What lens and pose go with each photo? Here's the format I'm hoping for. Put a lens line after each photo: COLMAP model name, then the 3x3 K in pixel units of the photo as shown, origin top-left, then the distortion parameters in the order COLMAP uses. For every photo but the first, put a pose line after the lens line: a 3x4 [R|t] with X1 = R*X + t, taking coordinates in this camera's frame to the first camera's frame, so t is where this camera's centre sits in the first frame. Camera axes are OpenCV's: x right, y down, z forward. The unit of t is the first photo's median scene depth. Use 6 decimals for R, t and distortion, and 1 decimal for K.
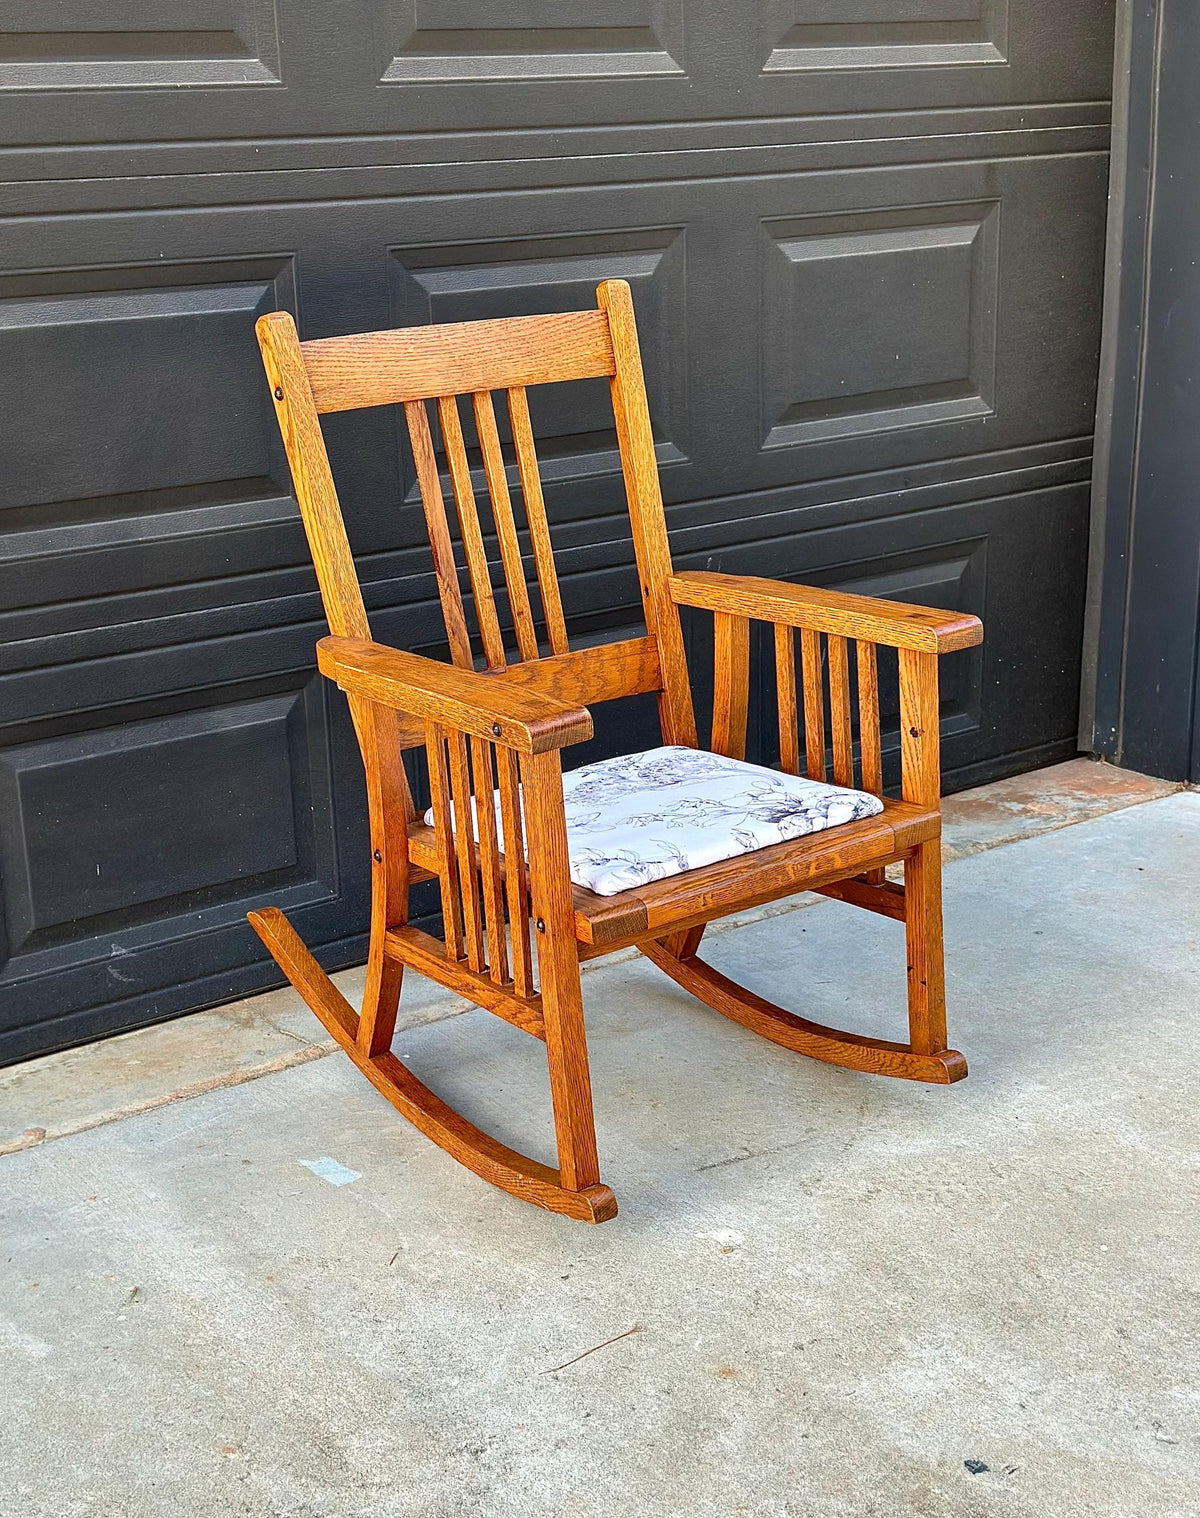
lens RADIAL K [[2260.4, 0, 613.1], [0, 2260.4, 783.1], [0, 0, 1]] dist [0.164543, -0.092631]
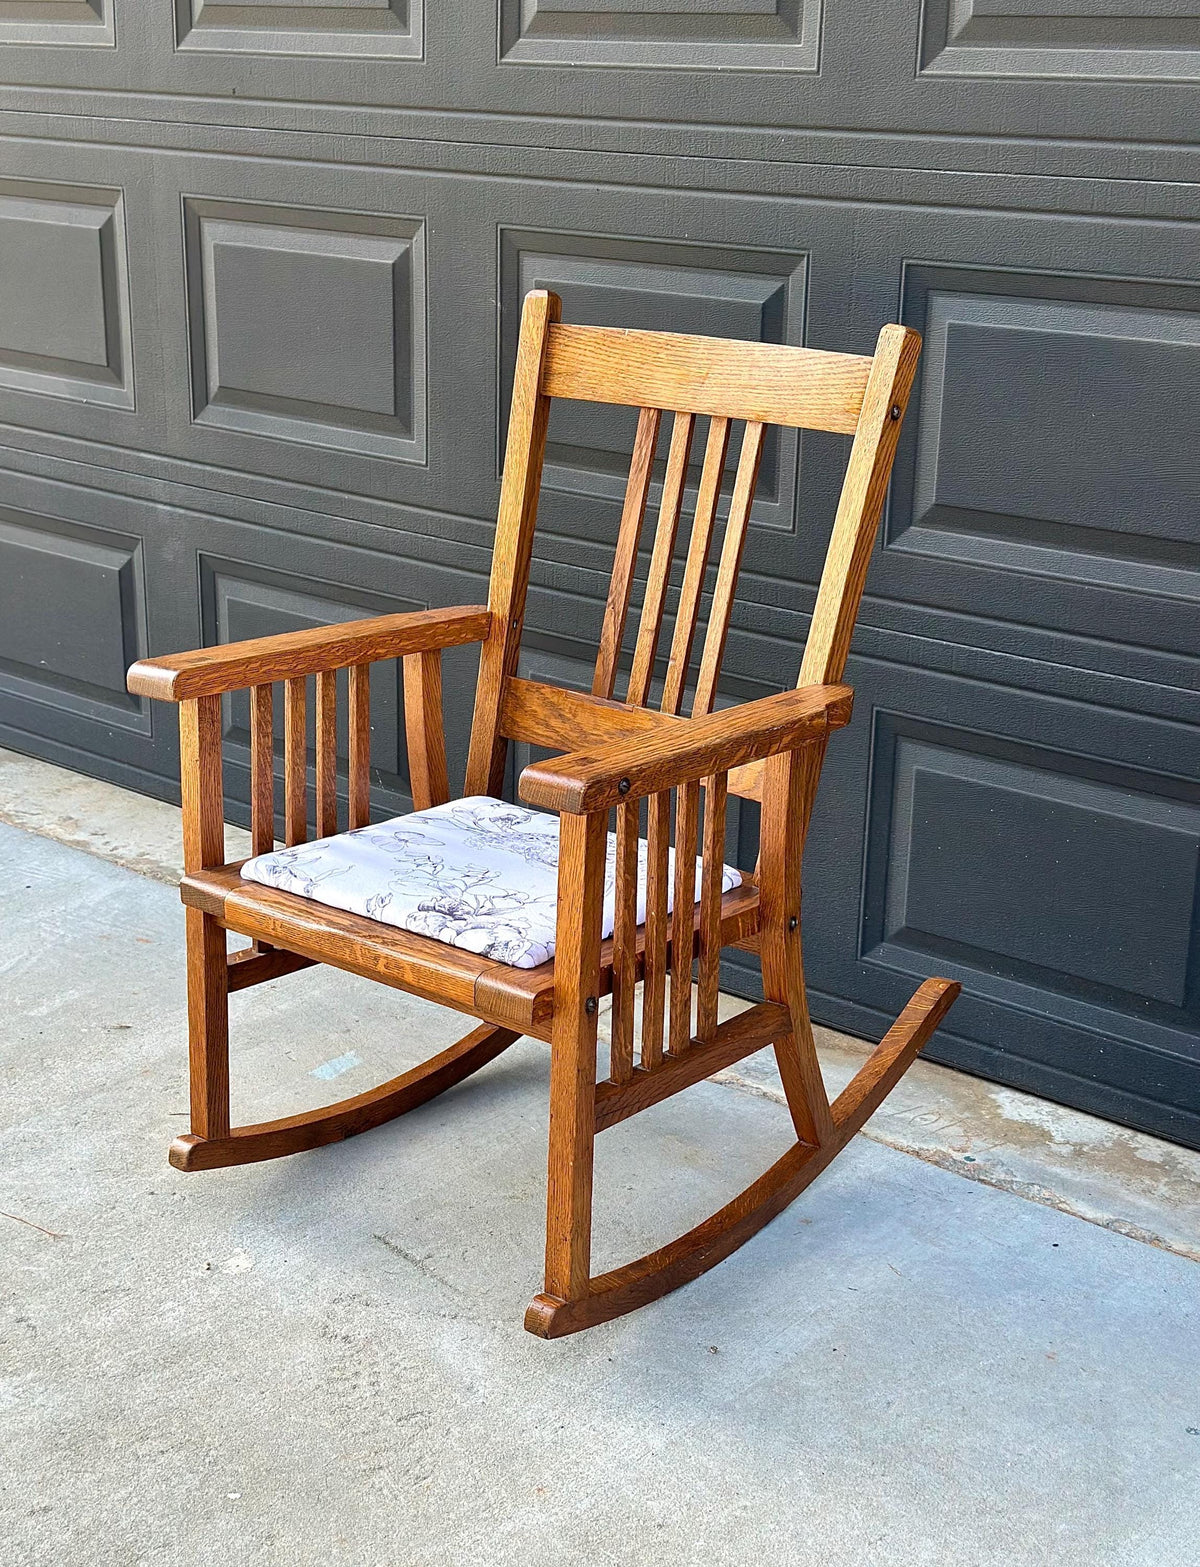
lens RADIAL K [[2292.6, 0, 595.2], [0, 2292.6, 807.9], [0, 0, 1]] dist [0.156371, -0.083599]
pose [[0.222123, 0.334065, -0.916003, 0.835937], [-0.317907, 0.912946, 0.255861, -0.252660], [0.921736, 0.234371, 0.308988, 0.717459]]
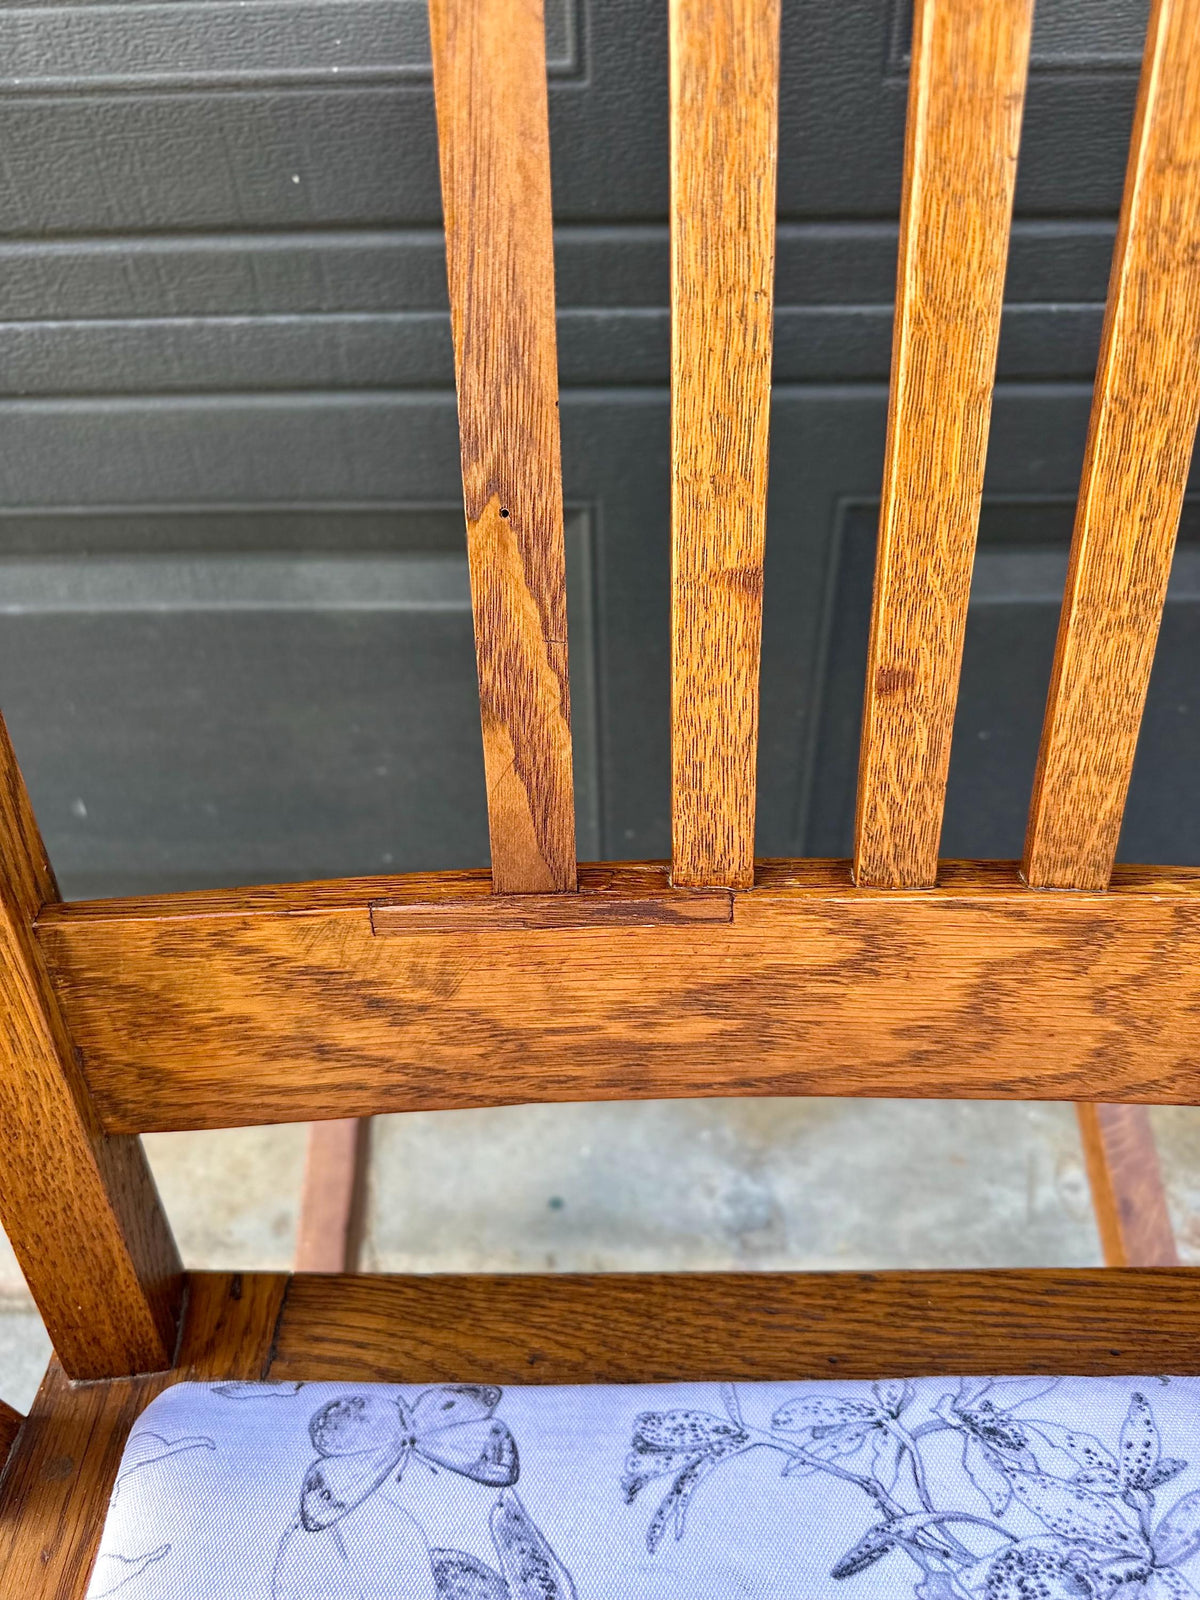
lens RADIAL K [[1163.2, 0, 598.5], [0, 1163.2, 810.6], [0, 0, 1]] dist [0.050377, -0.099274]
pose [[0.789672, 0.399730, -0.465439, -0.008995], [-0.181719, 0.876972, 0.444857, -0.108739], [0.586000, -0.266712, 0.765160, 0.923544]]
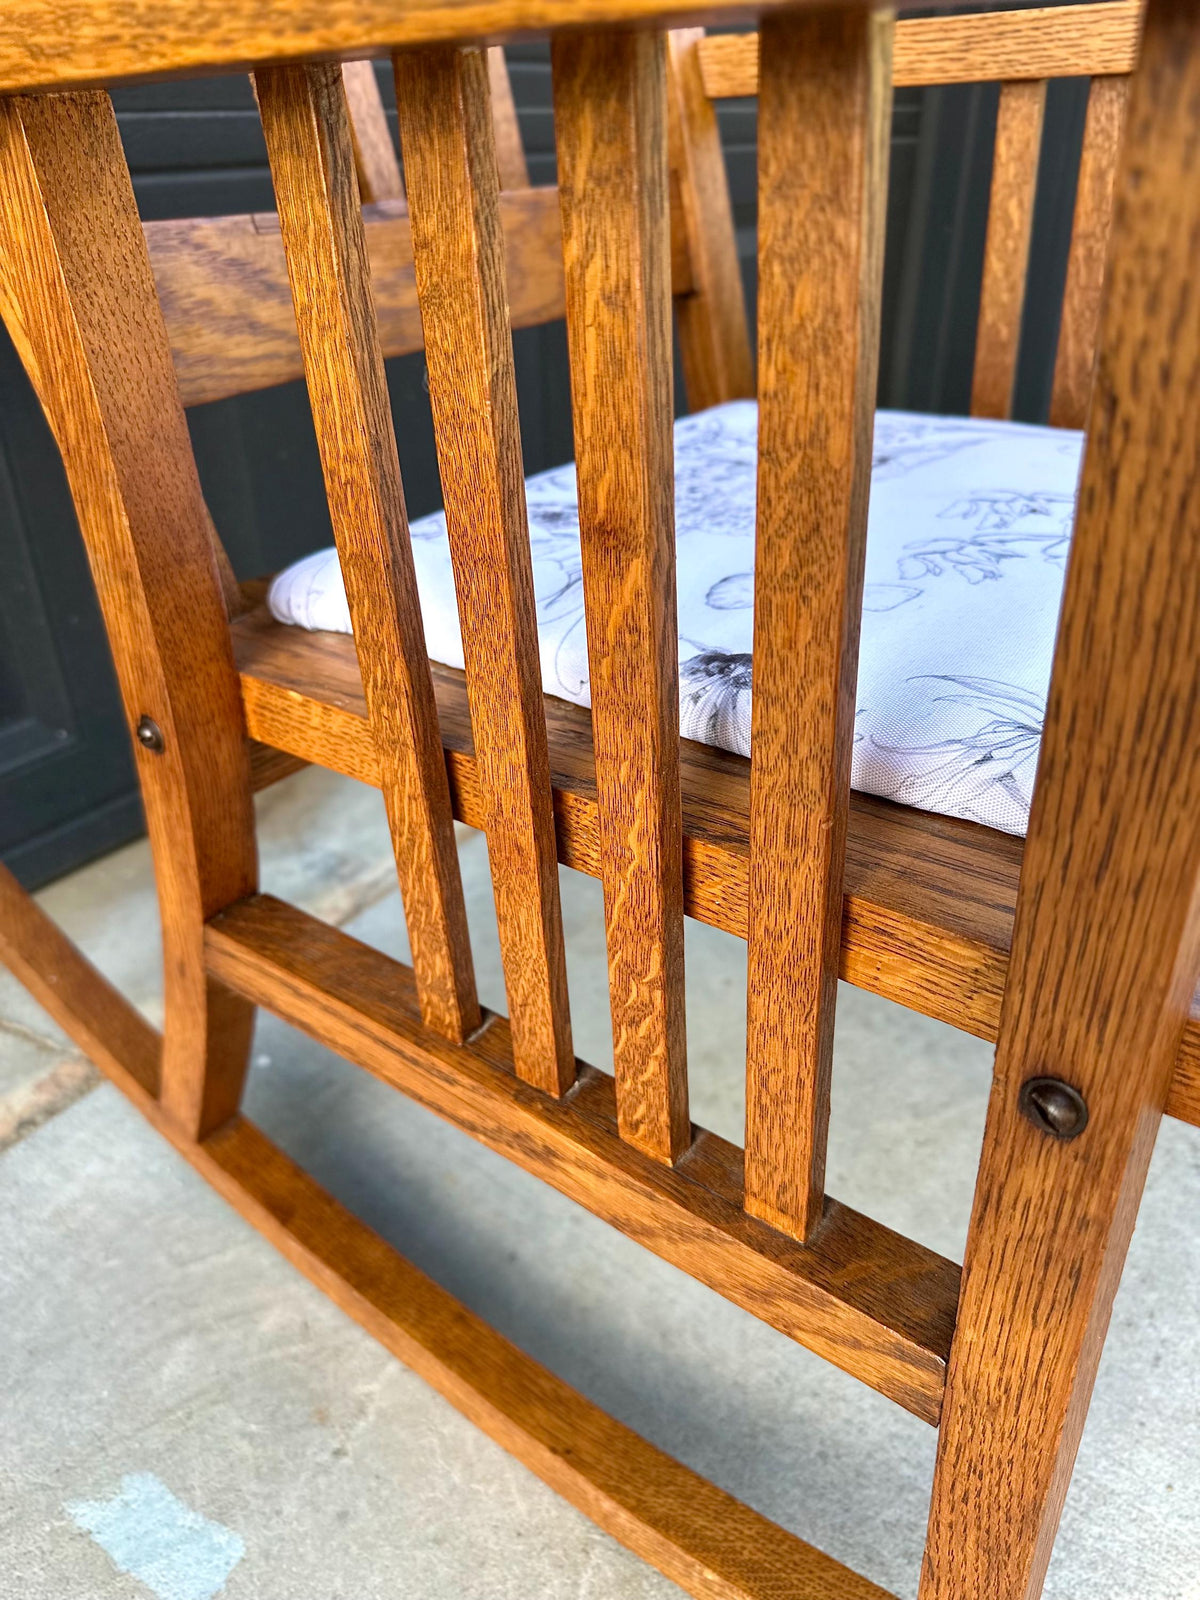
lens RADIAL K [[1179.4, 0, 602.4], [0, 1179.4, 796.7], [0, 0, 1]] dist [-0.023652, -0.001006]
pose [[0.959107, -0.129741, 0.251559, -0.081558], [0.071579, 0.971048, 0.227911, 0.006548], [-0.273845, -0.200584, 0.940625, 0.786651]]
